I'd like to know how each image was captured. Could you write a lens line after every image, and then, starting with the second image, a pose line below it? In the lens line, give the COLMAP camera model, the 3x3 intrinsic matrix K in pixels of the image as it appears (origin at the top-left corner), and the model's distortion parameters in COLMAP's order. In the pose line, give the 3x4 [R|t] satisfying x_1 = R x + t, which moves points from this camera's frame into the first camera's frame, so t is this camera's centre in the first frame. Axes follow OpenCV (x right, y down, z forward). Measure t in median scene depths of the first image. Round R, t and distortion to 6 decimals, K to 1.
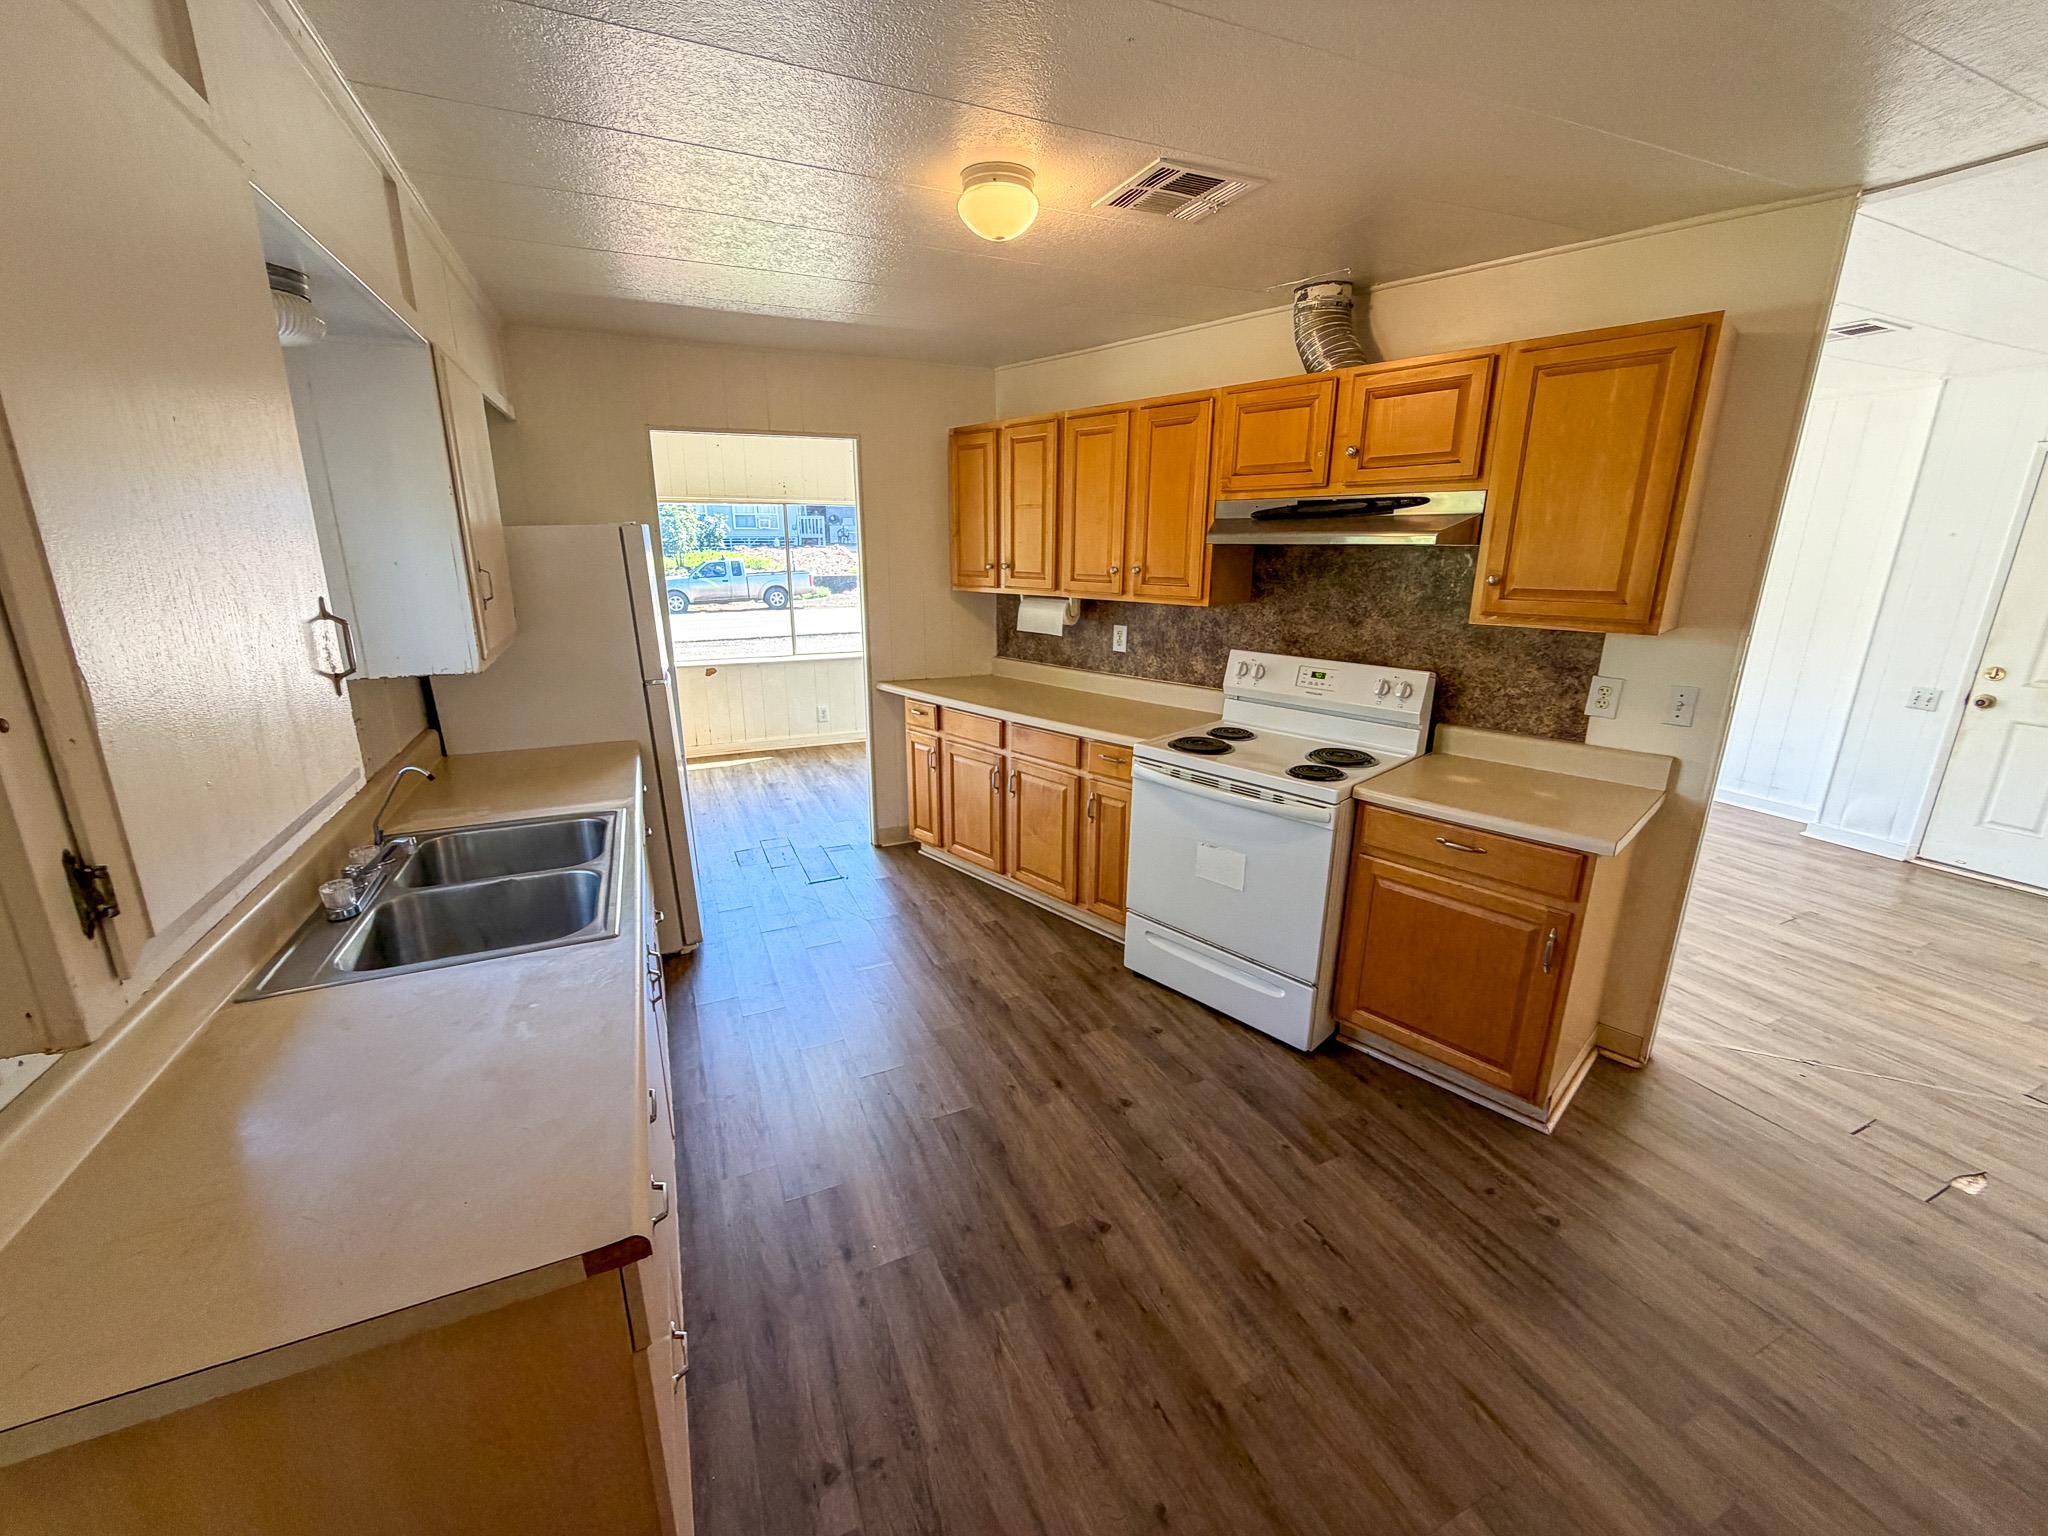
lens RADIAL K [[818.7, 0, 1021.2], [0, 818.7, 766.8], [0, 0, 1]] dist [0.001282, -0.000130]
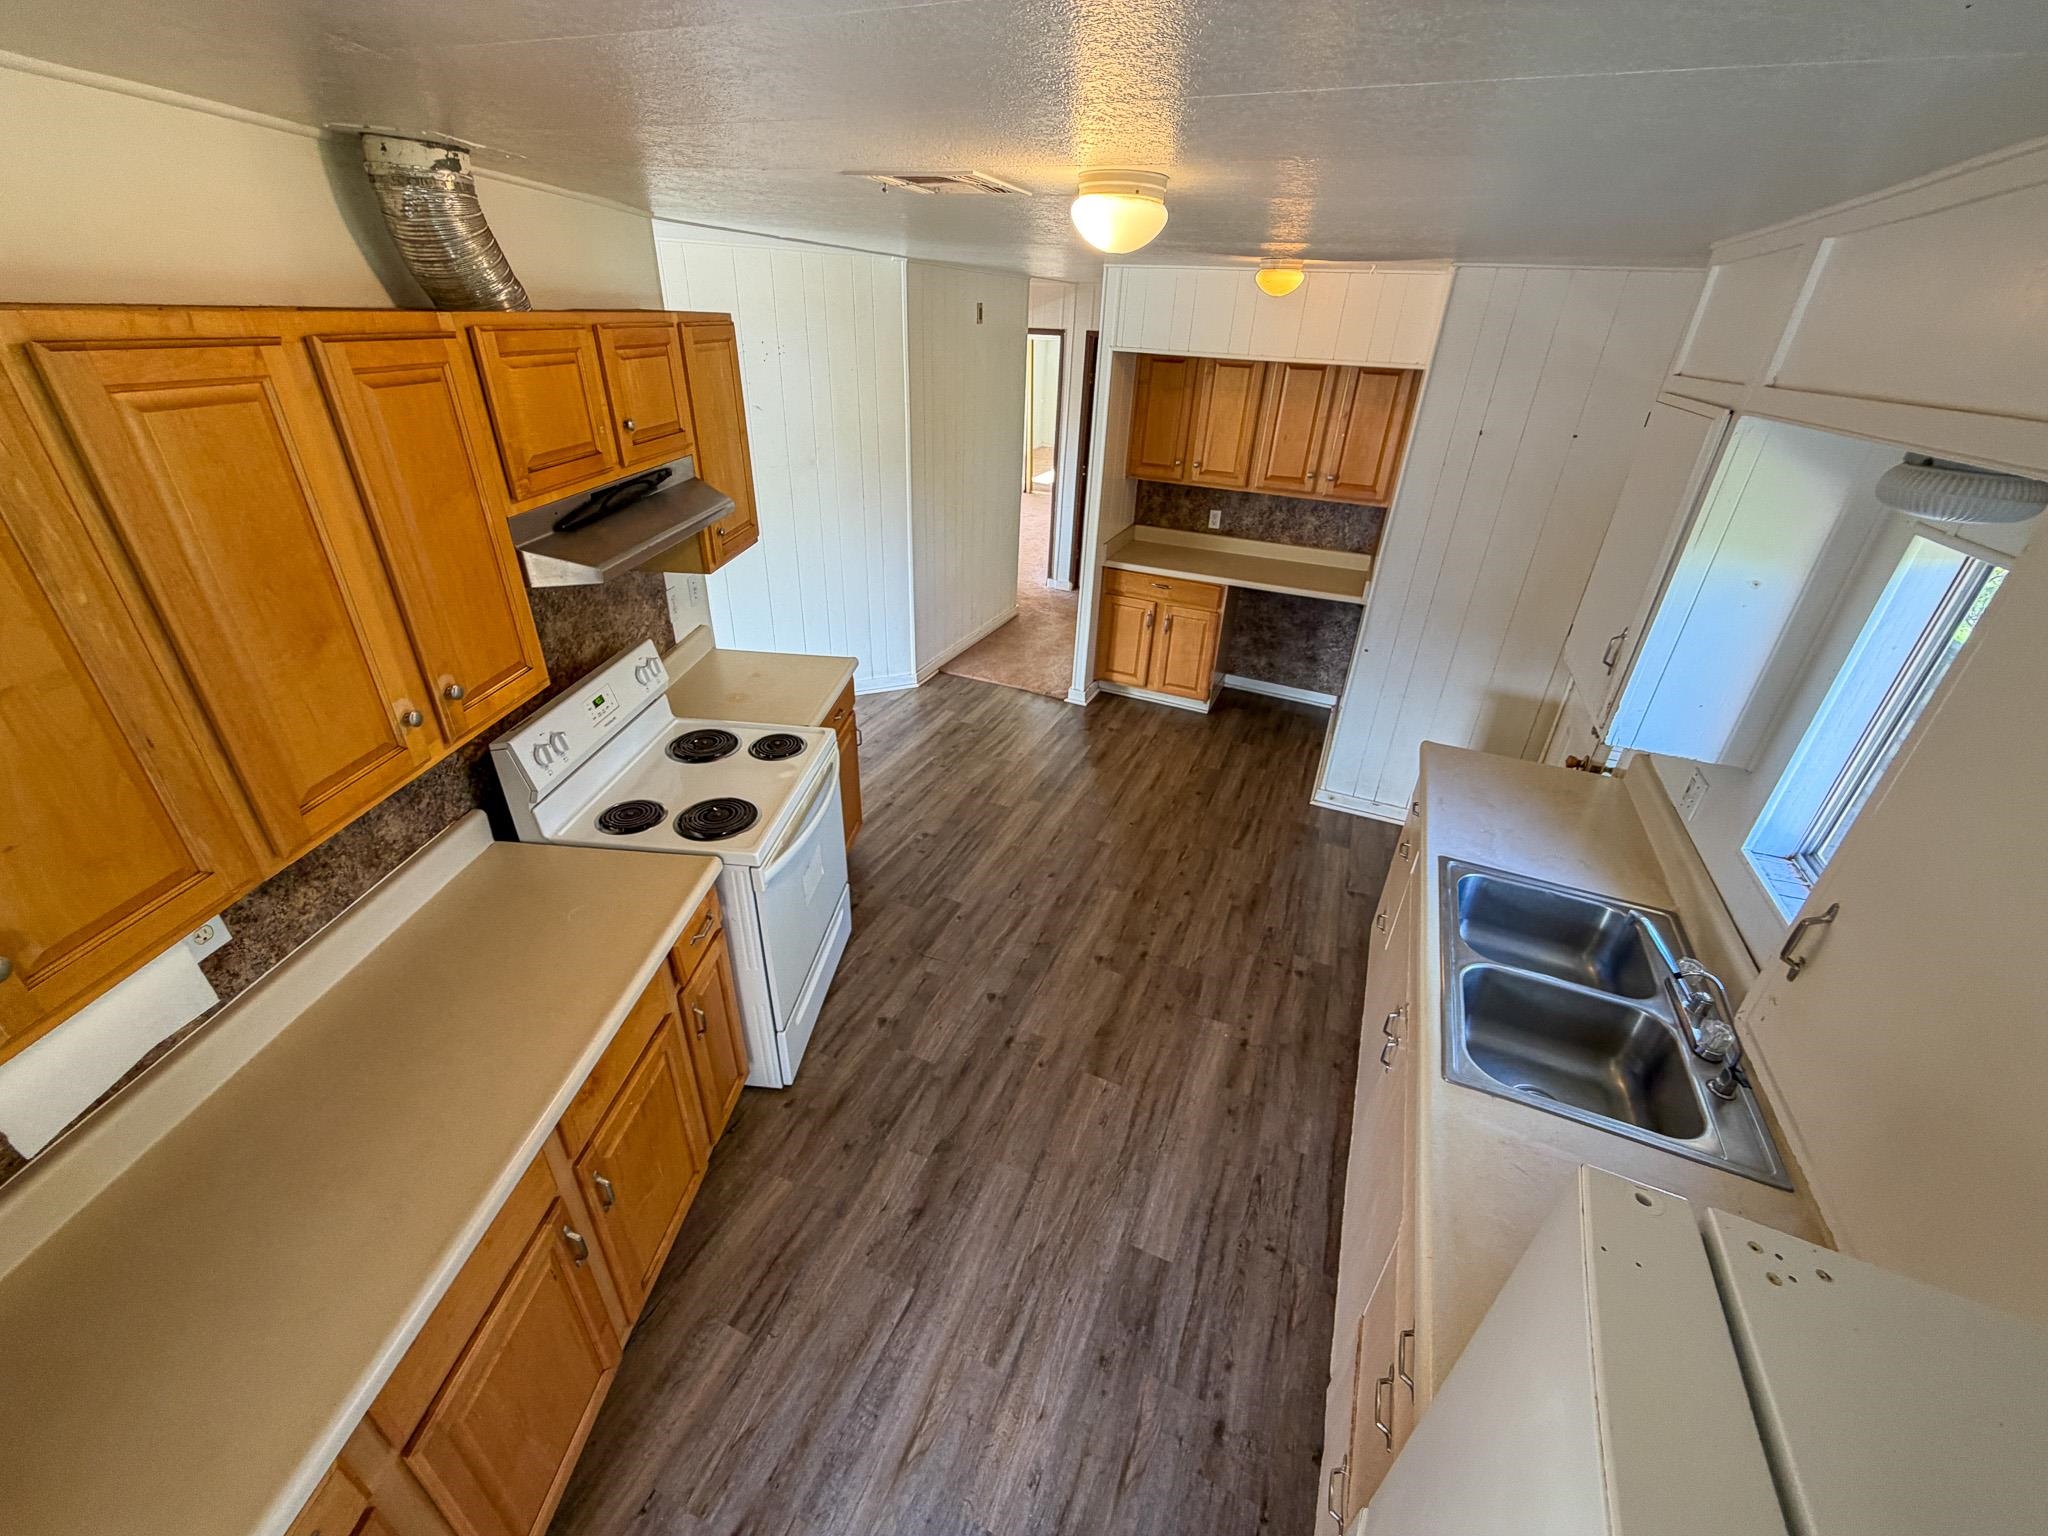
lens RADIAL K [[818.7, 0, 1023.7], [0, 818.7, 766.0], [0, 0, 1]] dist [0.001282, -0.000130]
pose [[-0.670692, -0.380947, 0.636436, -0.535622], [0.164180, 0.760508, 0.628230, -0.594133], [-0.723337, 0.525839, -0.447523, 1.301460]]
